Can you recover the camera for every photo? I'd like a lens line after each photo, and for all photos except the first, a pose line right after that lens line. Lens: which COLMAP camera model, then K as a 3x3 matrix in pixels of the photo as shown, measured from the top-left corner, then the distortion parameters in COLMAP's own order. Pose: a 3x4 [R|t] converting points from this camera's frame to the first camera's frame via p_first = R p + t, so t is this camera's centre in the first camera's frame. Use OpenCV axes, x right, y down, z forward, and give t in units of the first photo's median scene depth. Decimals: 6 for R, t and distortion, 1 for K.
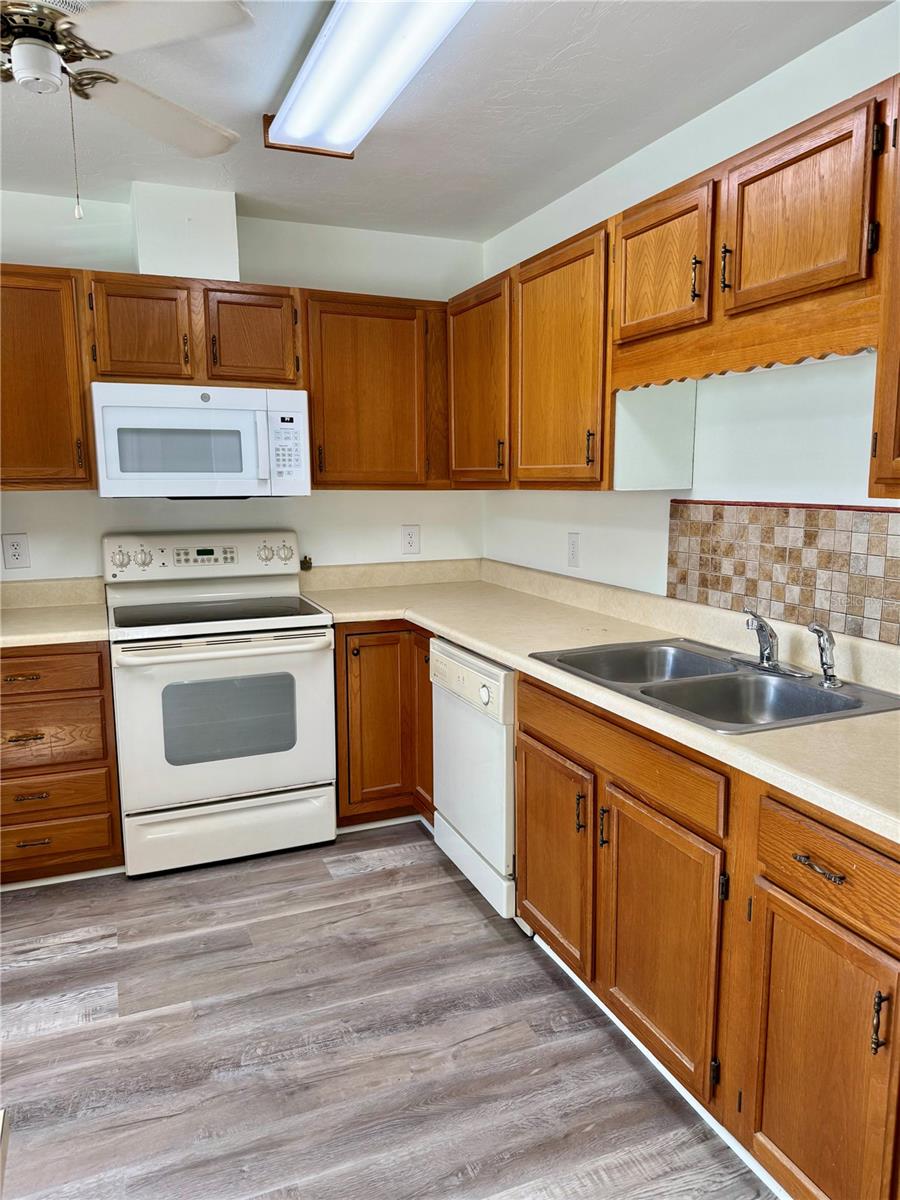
lens RADIAL K [[837.2, 0, 450.0], [0, 837.2, 600.0], [0, 0, 1]] dist [0.003470, -0.010181]
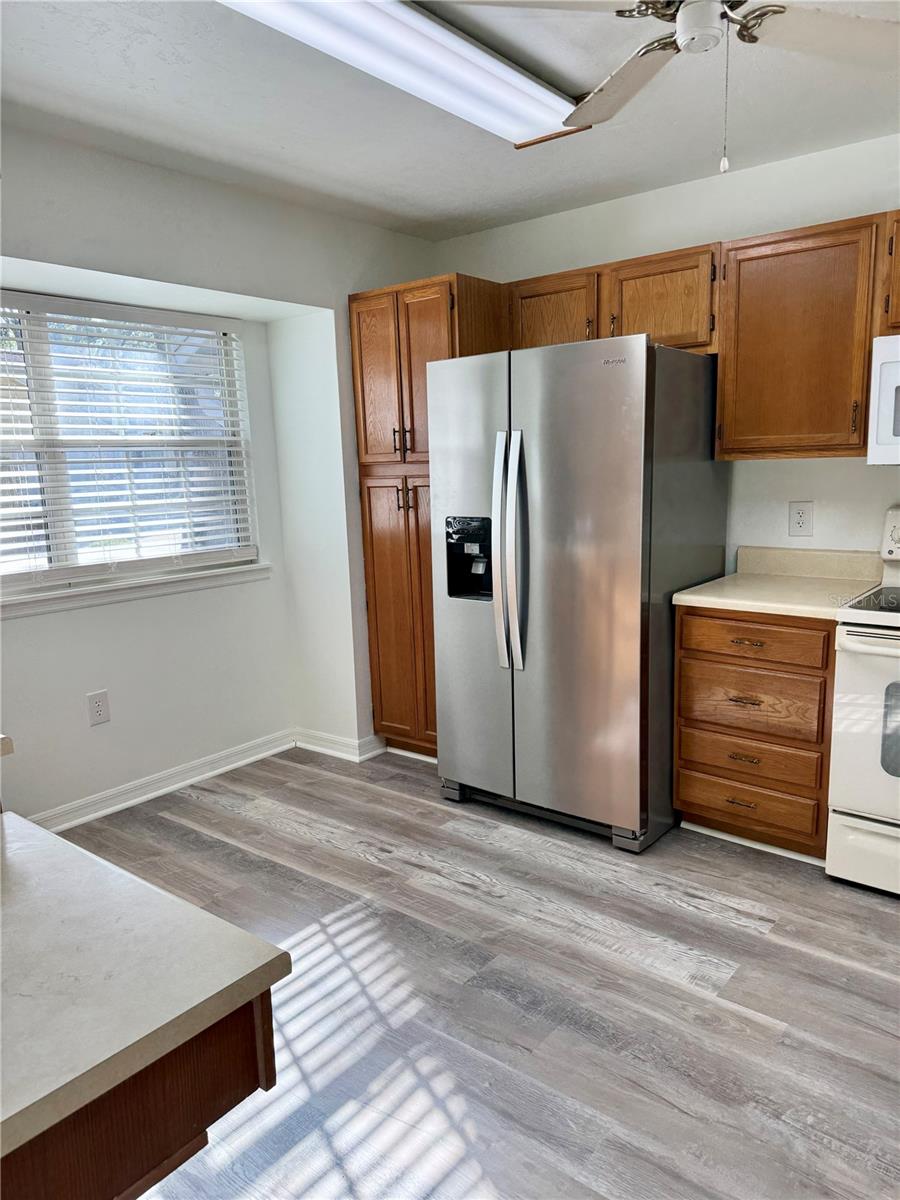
lens RADIAL K [[837.2, 0, 450.0], [0, 837.2, 600.0], [0, 0, 1]] dist [0.003470, -0.010181]
pose [[0.484490, 0.140966, -0.863364, 0.187367], [-0.108398, 0.988999, 0.100650, -0.021264], [0.868055, 0.044823, 0.494440, 0.175588]]
